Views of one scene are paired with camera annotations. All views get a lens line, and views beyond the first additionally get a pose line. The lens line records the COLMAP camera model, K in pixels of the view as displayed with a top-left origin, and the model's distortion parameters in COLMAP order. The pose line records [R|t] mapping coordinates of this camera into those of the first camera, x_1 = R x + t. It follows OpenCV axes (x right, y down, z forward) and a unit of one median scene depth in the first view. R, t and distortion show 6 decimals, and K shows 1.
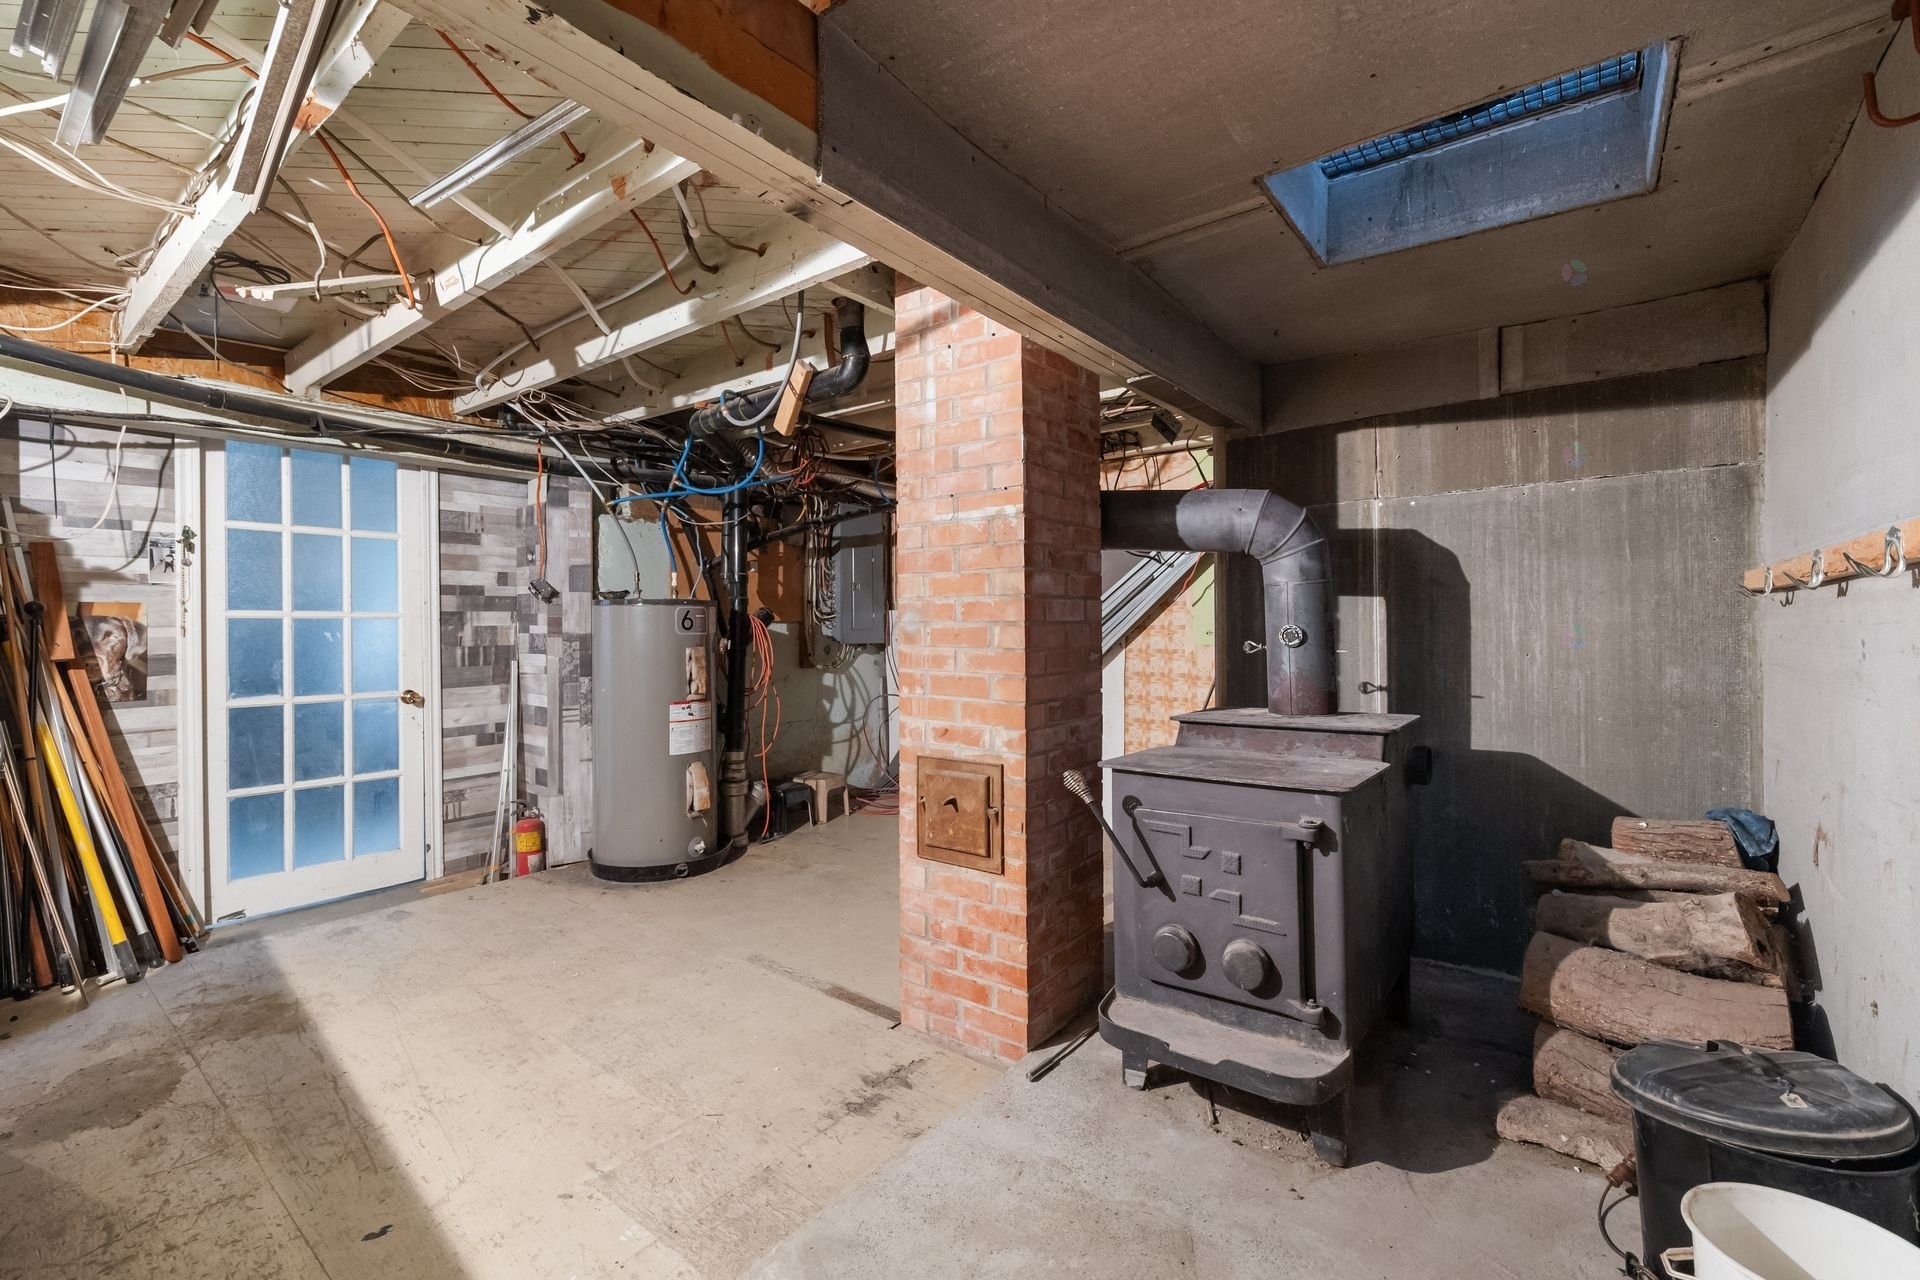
lens RADIAL K [[824.3, 0, 956.7], [0, 824.3, 627.2], [0, 0, 1]] dist [0.000640, 0.000292]
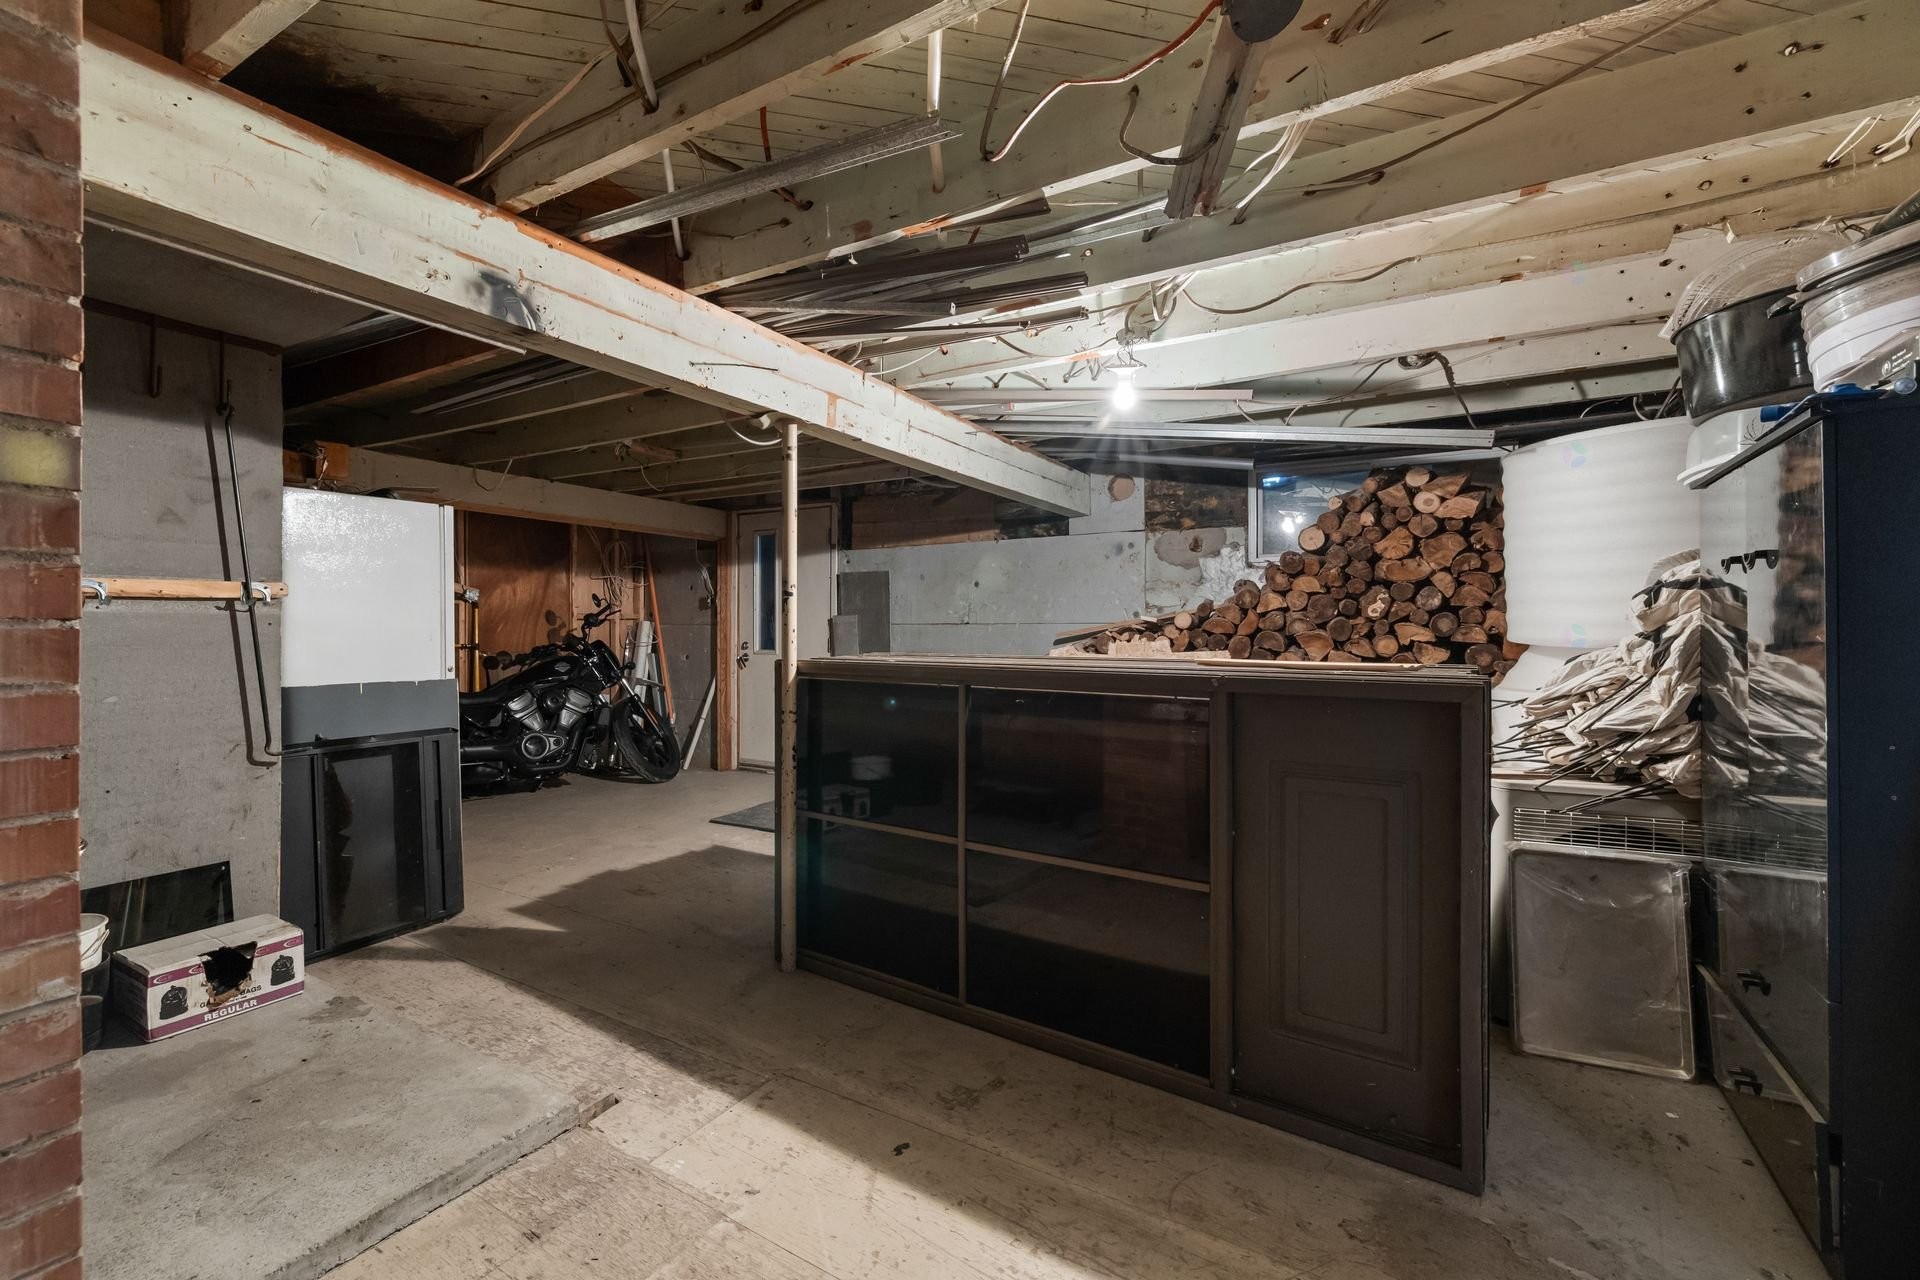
lens RADIAL K [[824.3, 0, 956.7], [0, 824.3, 627.2], [0, 0, 1]] dist [0.000640, 0.000292]
pose [[-0.991626, 0.002625, -0.129117, -0.597345], [0.002797, 0.999995, -0.001146, 0.002260], [0.129114, -0.001498, -0.991629, 2.045961]]
